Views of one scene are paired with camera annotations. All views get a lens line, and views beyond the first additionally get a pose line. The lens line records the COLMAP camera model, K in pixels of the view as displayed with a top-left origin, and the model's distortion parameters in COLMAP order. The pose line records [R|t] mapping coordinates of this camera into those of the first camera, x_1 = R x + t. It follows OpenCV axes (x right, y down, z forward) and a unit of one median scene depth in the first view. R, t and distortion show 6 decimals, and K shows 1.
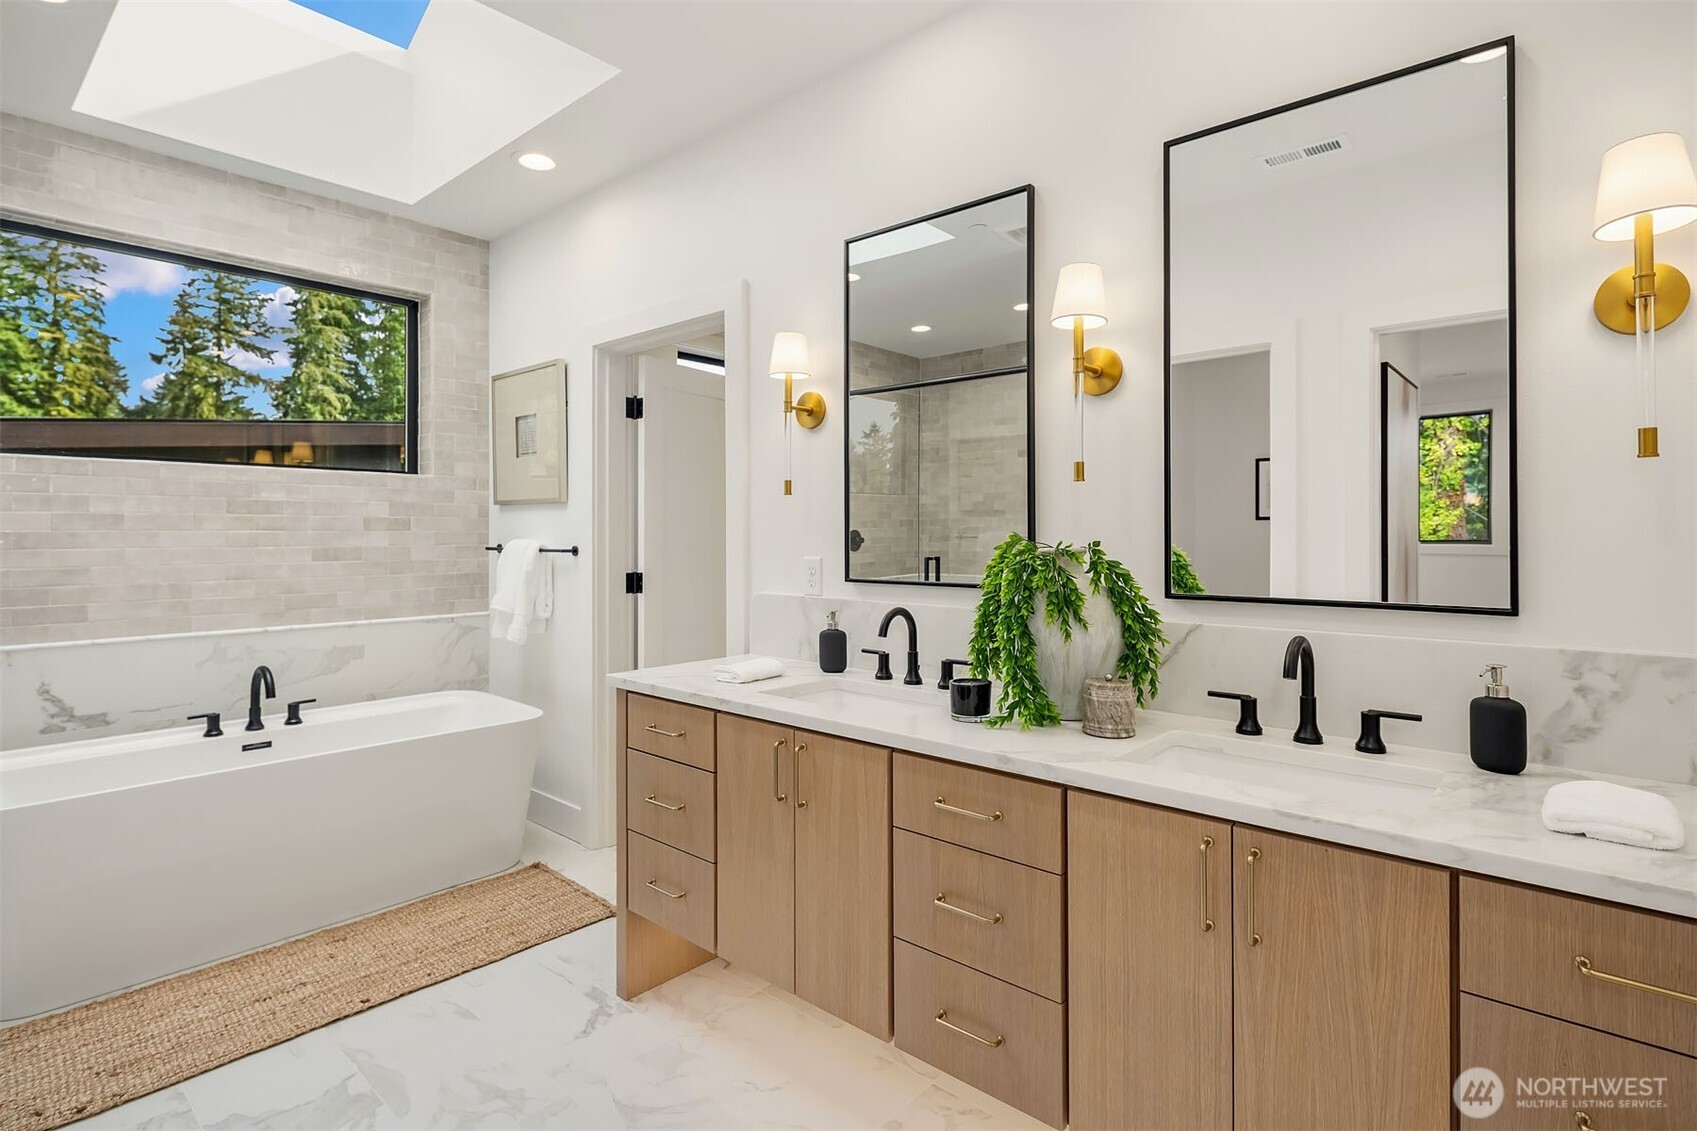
lens RADIAL K [[842.1, 0, 833.0], [0, 842.1, 521.7], [0, 0, 1]] dist [-0.000705, -0.000199]
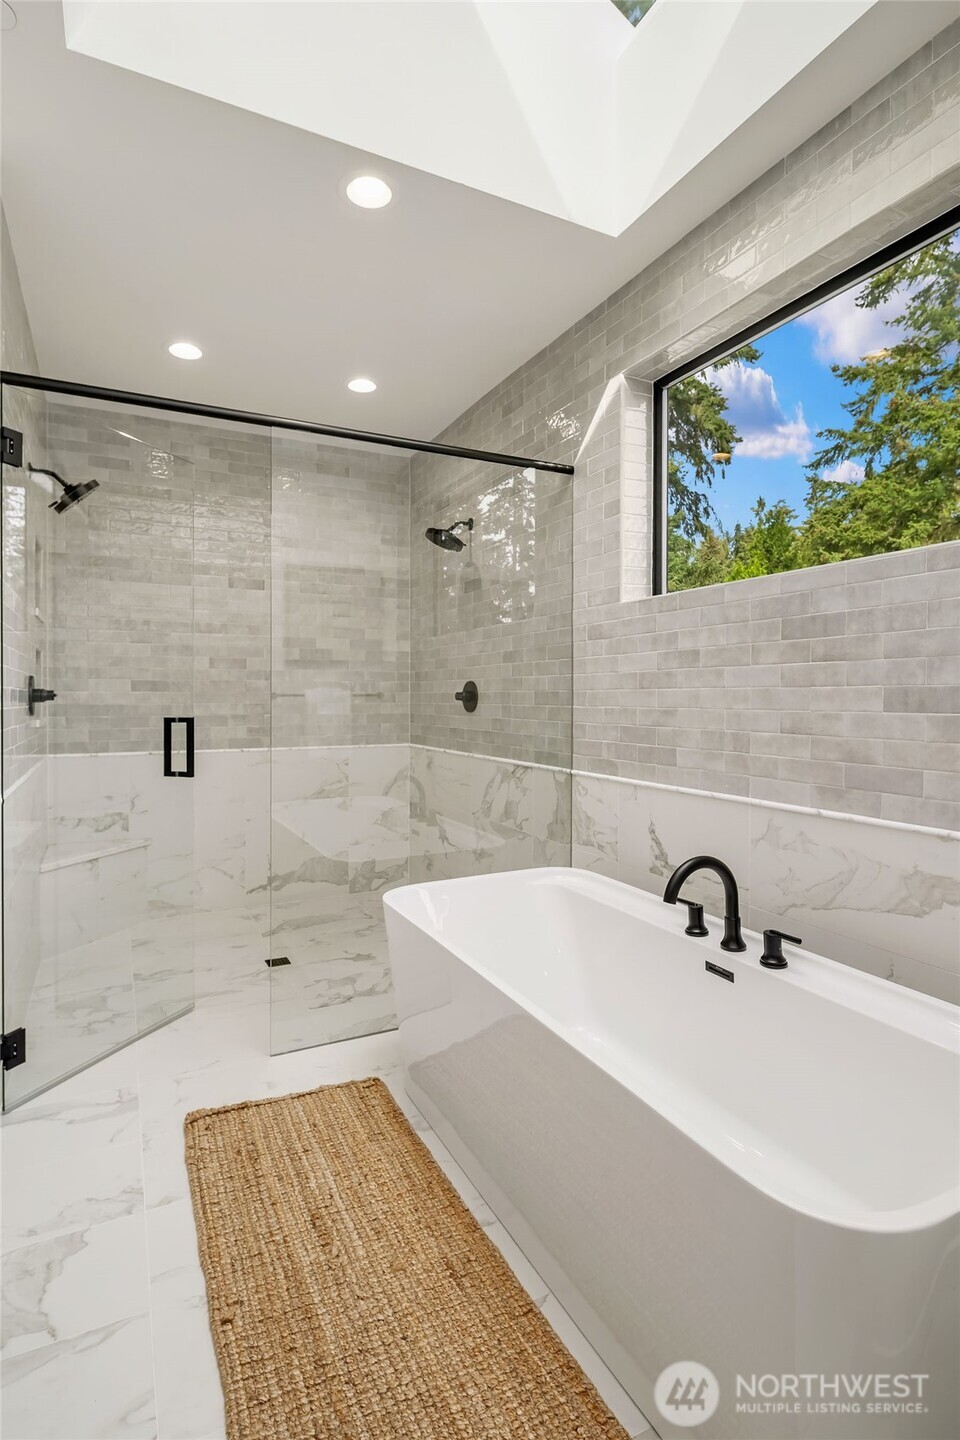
lens RADIAL K [[714.6, 0, 477.4], [0, 714.6, 705.0], [0, 0, 1]] dist [-0.000705, -0.000199]
pose [[-0.371057, 0.005200, -0.928596, -0.062101], [0.006712, 0.999973, 0.002918, 0.042521], [0.928586, -0.005150, -0.371082, 0.992091]]
